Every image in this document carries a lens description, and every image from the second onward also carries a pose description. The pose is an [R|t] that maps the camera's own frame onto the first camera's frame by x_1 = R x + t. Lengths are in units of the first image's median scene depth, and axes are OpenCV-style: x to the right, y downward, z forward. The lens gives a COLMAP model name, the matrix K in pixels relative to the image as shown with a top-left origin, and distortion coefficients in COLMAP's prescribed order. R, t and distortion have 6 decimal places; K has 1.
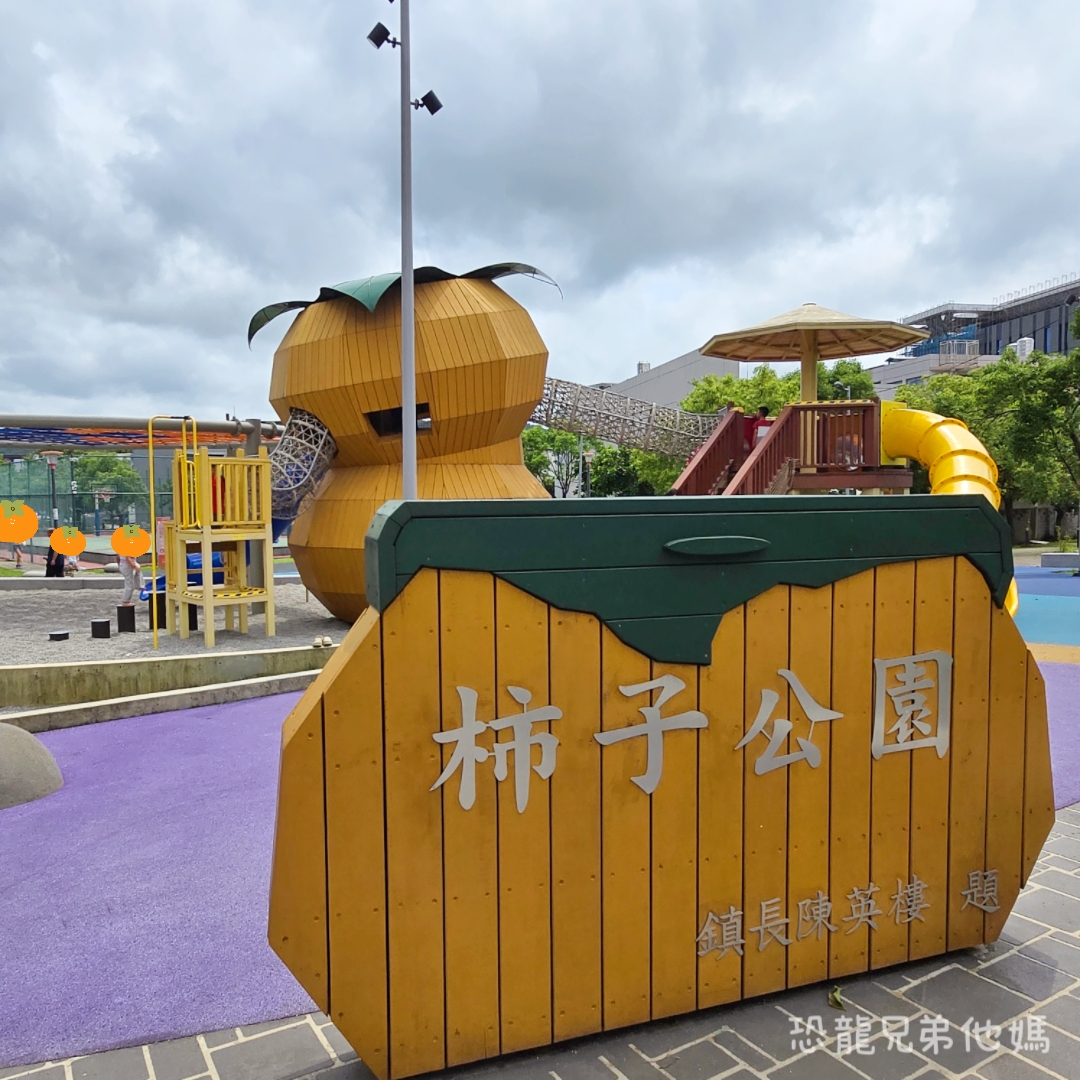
lens RADIAL K [[934.7, 0, 539.9], [0, 934.7, 541.2], [0, 0, 1]] dist [0.013906, 0.015038]
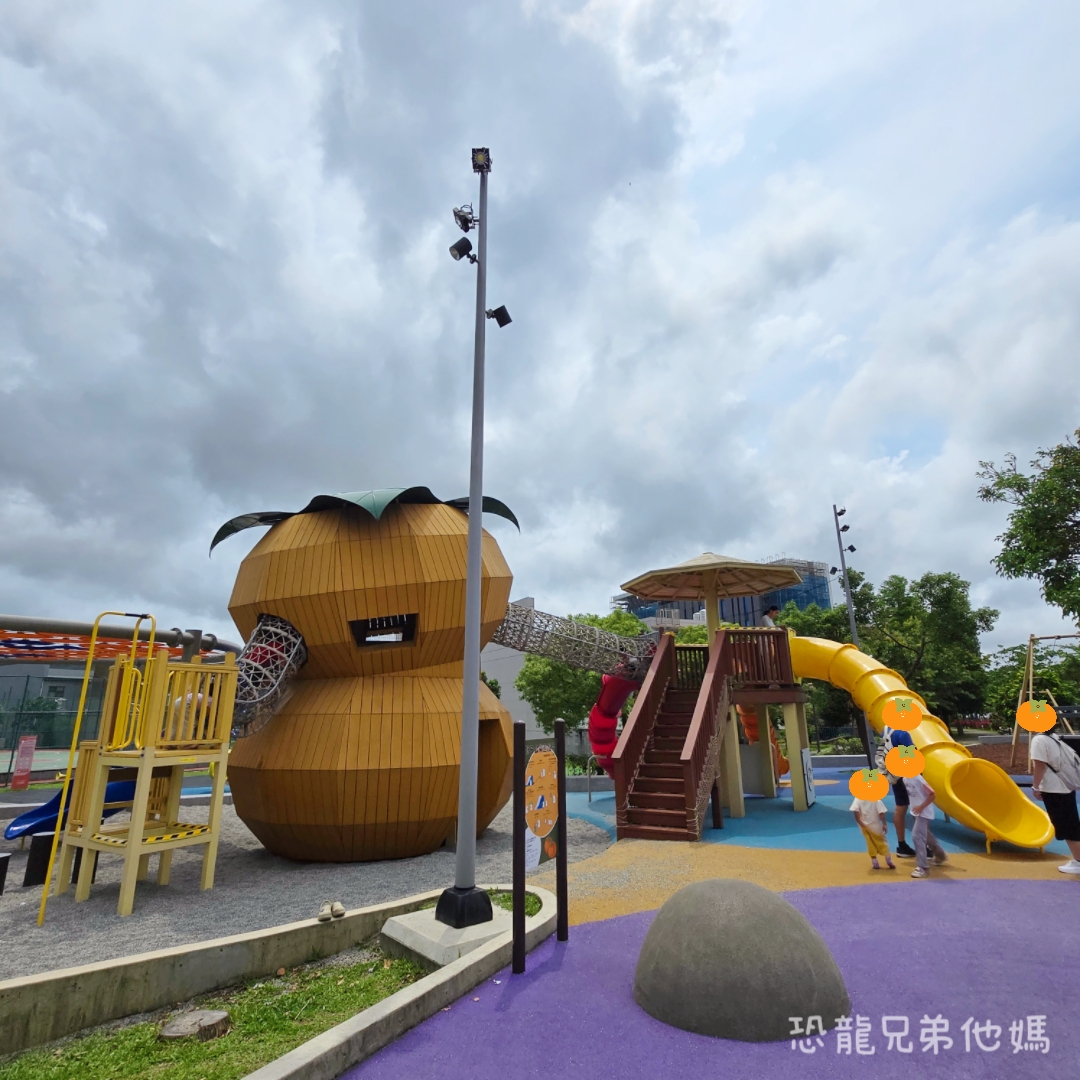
lens RADIAL K [[627.7, 0, 538.8], [0, 627.7, 539.6], [0, 0, 1]] dist [0.006717, 0.001889]
pose [[0.954121, 0.079909, 0.288561, -0.192285], [0.015239, 0.949522, -0.313331, -0.010170], [-0.299032, 0.303354, 0.904741, 0.322885]]
